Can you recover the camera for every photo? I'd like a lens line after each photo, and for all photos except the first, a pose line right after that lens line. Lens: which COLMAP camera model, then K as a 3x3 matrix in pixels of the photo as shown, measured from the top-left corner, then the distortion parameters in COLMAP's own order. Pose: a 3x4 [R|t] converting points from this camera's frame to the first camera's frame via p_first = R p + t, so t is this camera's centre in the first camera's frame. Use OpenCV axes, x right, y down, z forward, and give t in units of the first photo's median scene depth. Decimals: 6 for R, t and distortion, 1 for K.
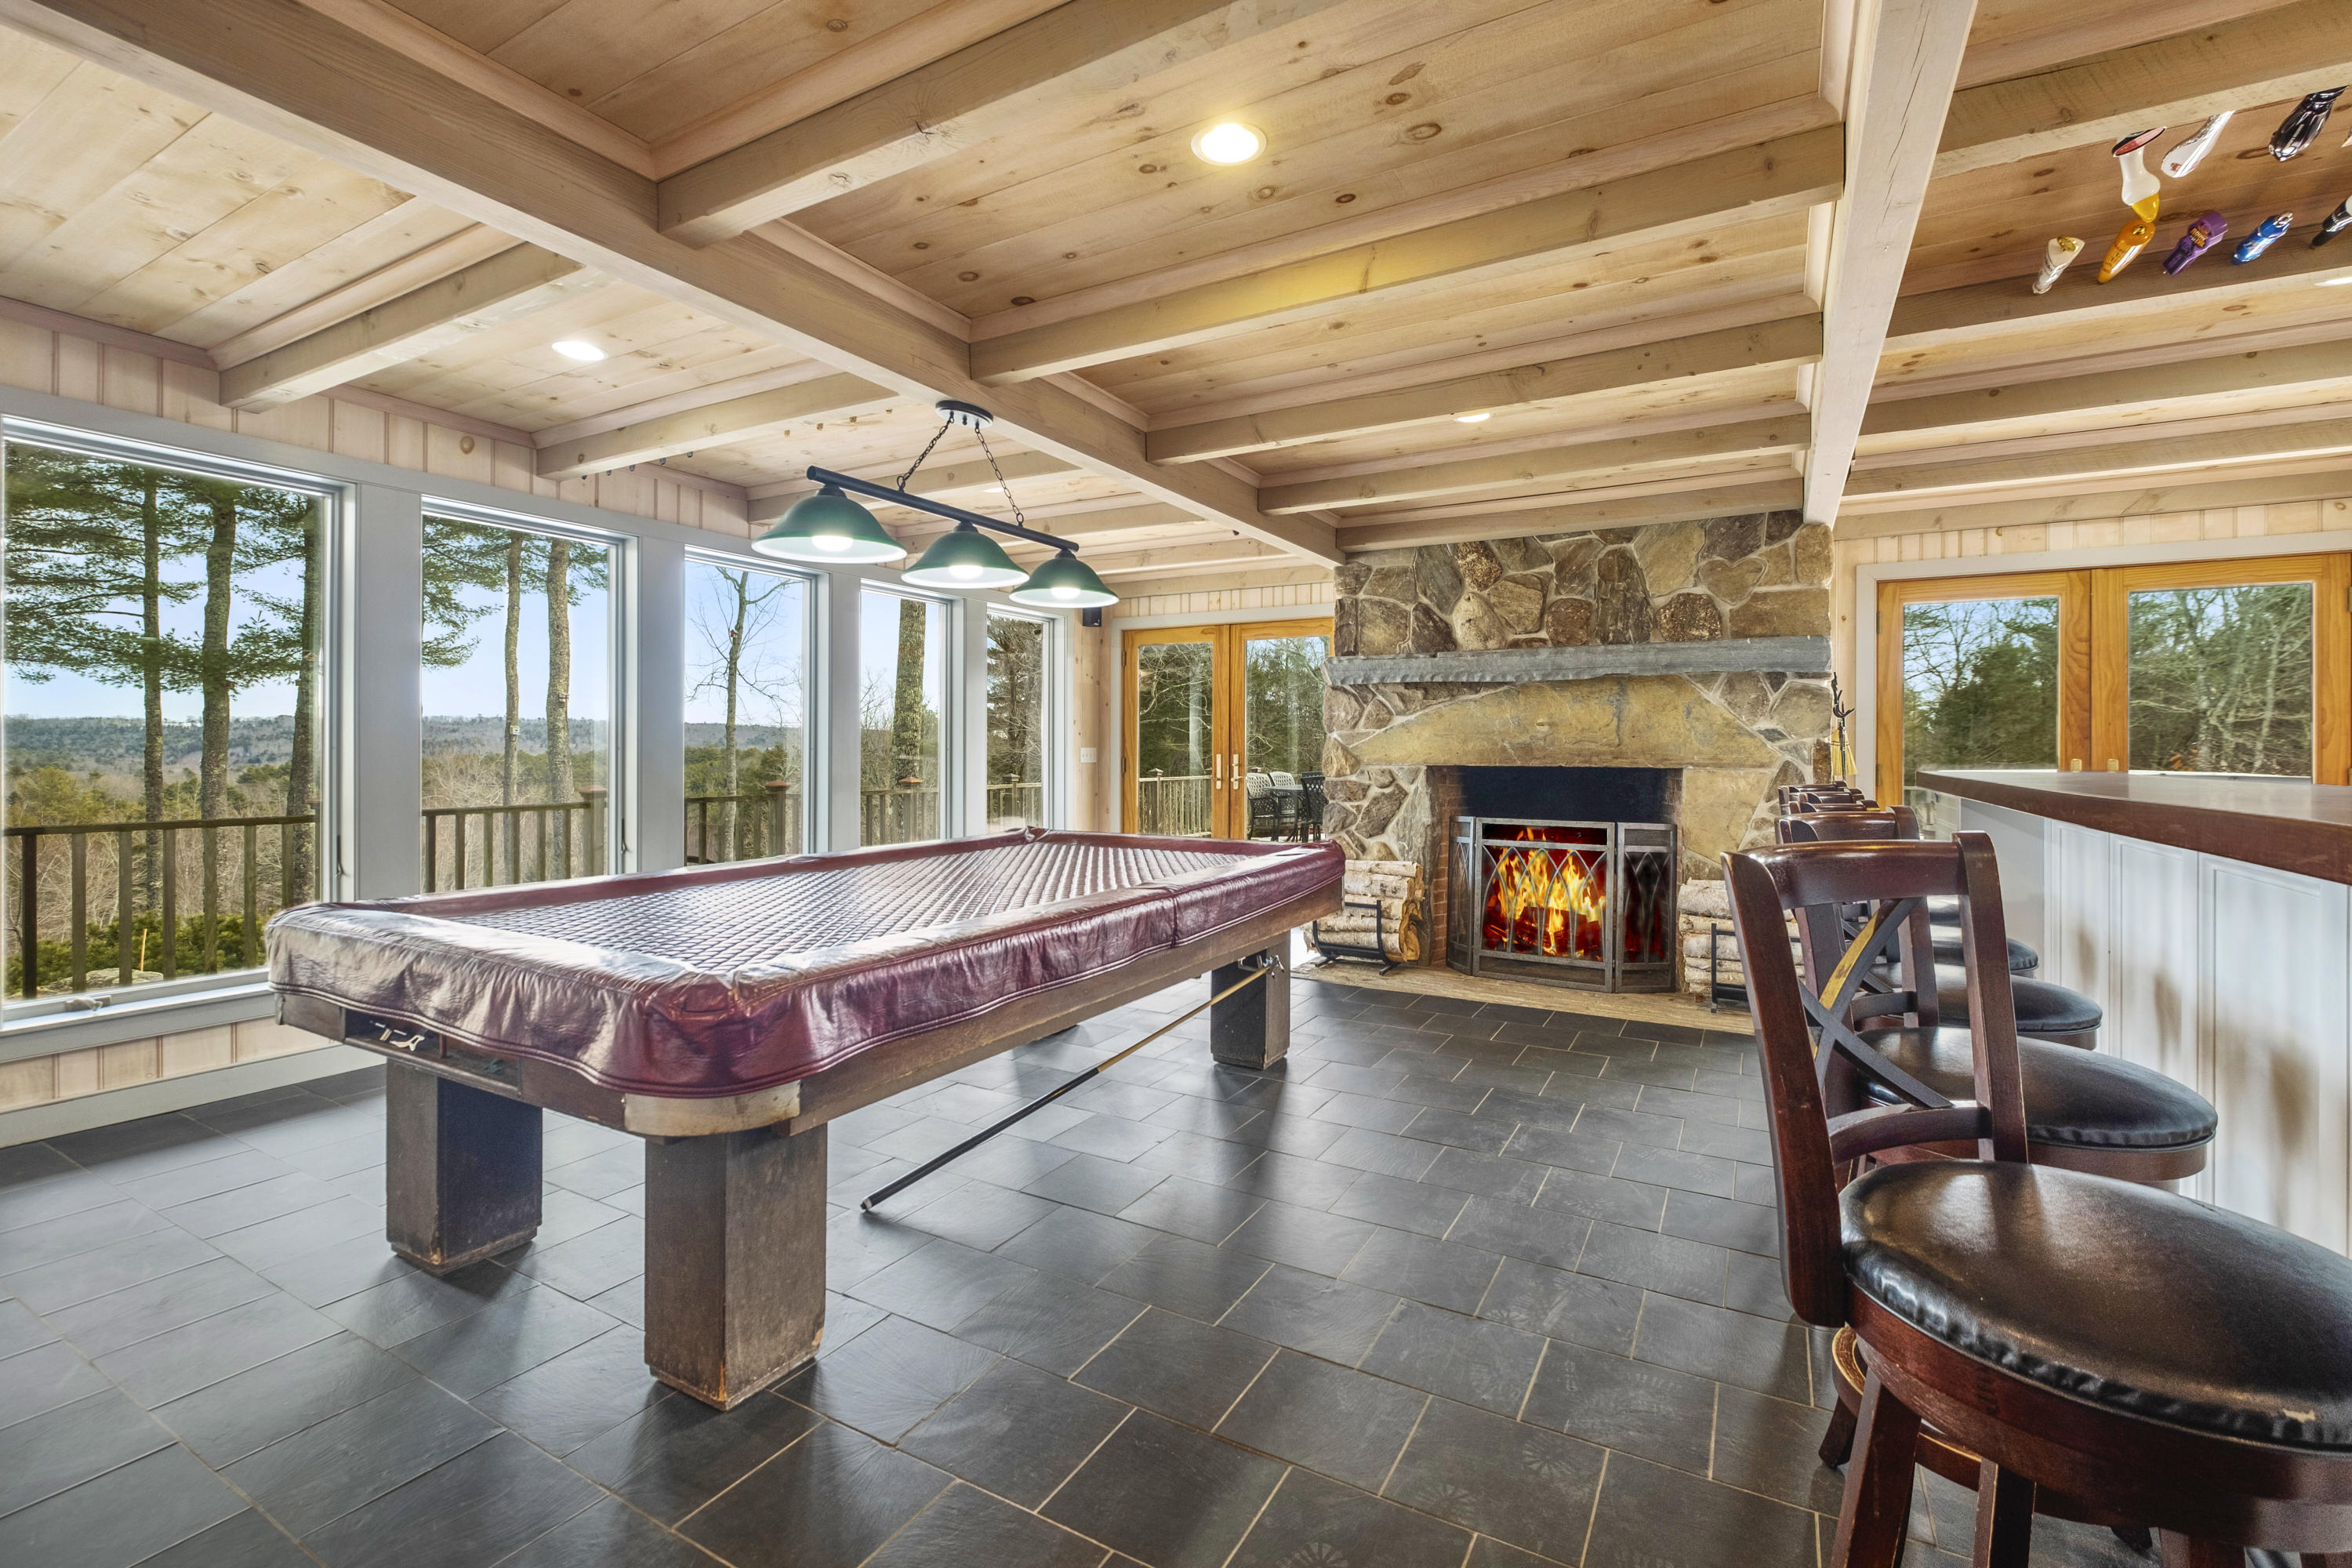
lens RADIAL K [[1041.8, 0, 1174.7], [0, 1041.8, 755.4], [0, 0, 1]] dist [0.000353, 0.000034]
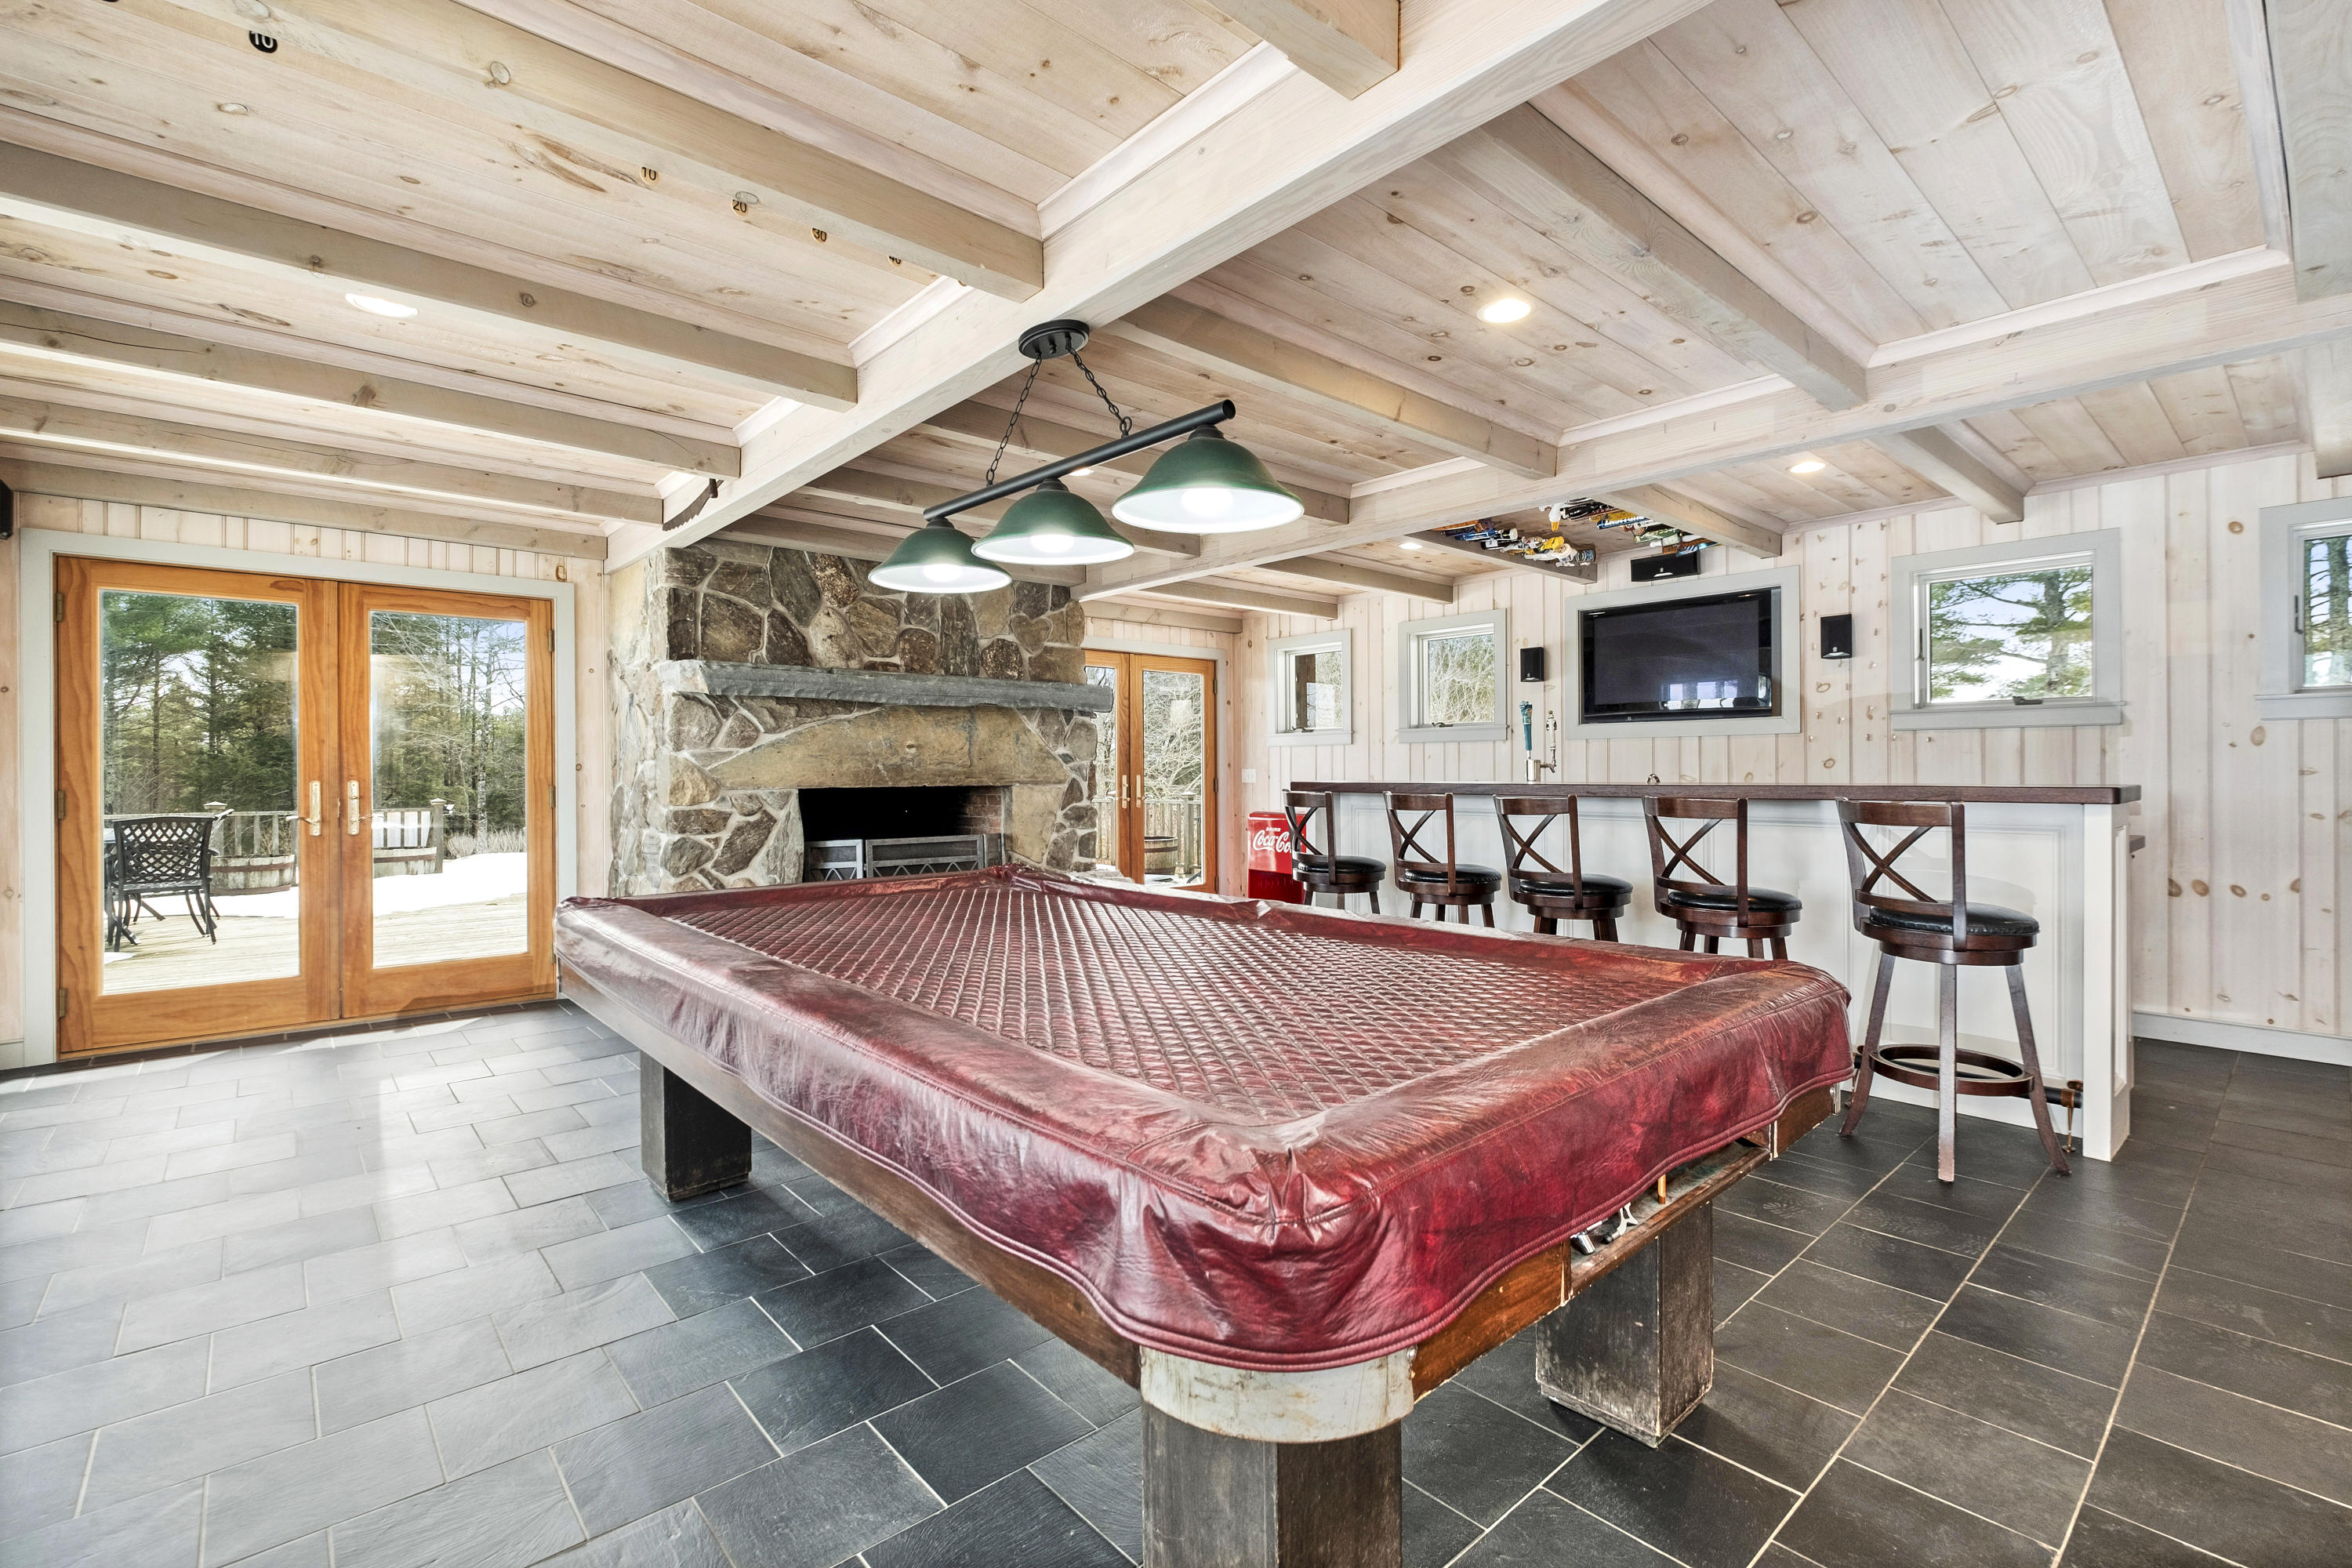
lens RADIAL K [[1040.5, 0, 1176.0], [0, 1040.5, 784.0], [0, 0, 1]] dist [-0.001073, -0.000100]
pose [[0.321433, -0.015324, 0.946808, -0.534008], [0.012312, 0.999852, 0.012002, -0.001294], [-0.946852, 0.007799, 0.321574, 0.397444]]
